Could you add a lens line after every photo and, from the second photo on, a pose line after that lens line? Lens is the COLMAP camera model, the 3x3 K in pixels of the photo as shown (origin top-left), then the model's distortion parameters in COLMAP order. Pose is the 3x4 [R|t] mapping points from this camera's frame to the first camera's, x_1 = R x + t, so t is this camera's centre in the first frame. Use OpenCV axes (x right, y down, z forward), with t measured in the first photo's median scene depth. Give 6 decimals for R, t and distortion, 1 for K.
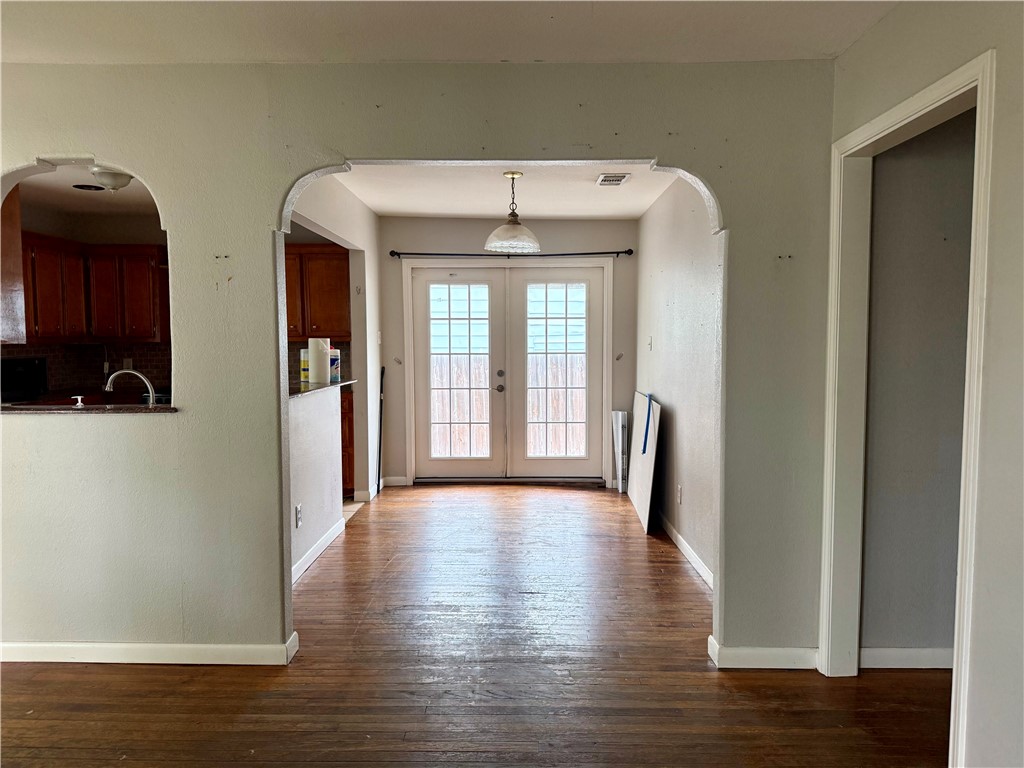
lens RADIAL K [[697.3, 0, 512.3], [0, 697.3, 388.3], [0, 0, 1]] dist [0.001980, -0.003379]
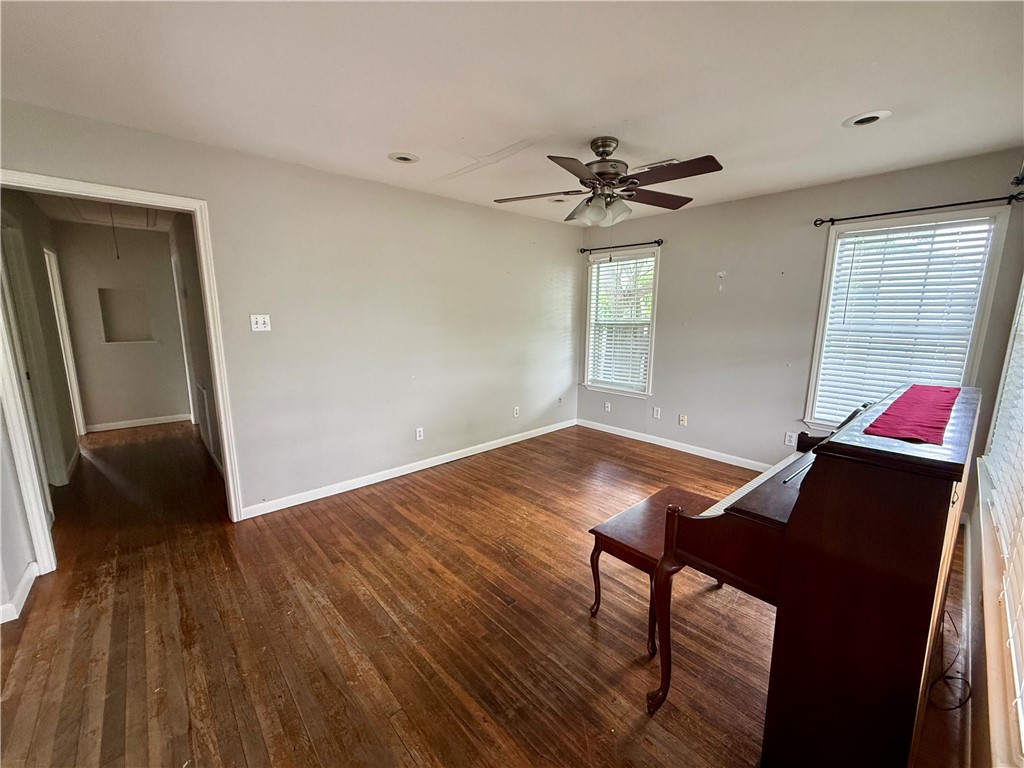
lens RADIAL K [[409.9, 0, 512.0], [0, 409.9, 384.0], [0, 0, 1]] dist [-0.000012, -0.000037]
pose [[-0.677376, -0.130170, 0.724028, -0.366352], [0.046103, 0.974773, 0.218383, -0.043553], [-0.734191, 0.181308, -0.654287, 0.413988]]
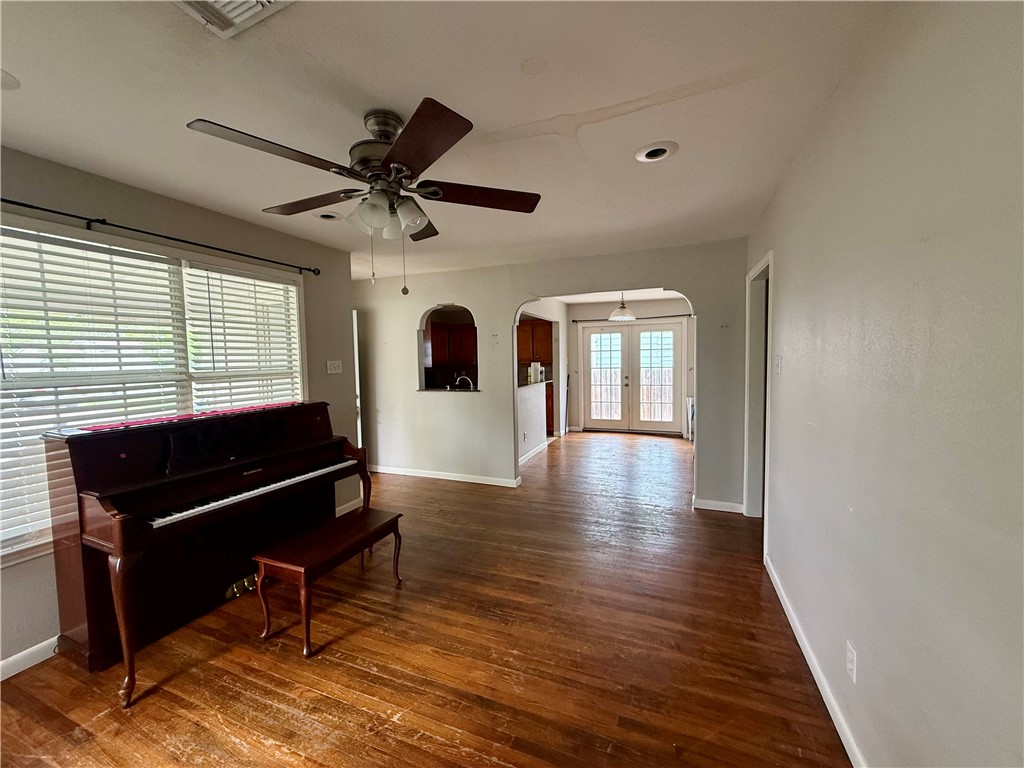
lens RADIAL K [[409.9, 0, 512.0], [0, 409.9, 384.0], [0, 0, 1]] dist [-0.000012, -0.000037]
pose [[0.930743, 0.006735, -0.365613, 0.121441], [-0.008552, 0.999958, -0.003350, 0.004068], [0.365575, 0.006244, 0.930761, -0.243561]]
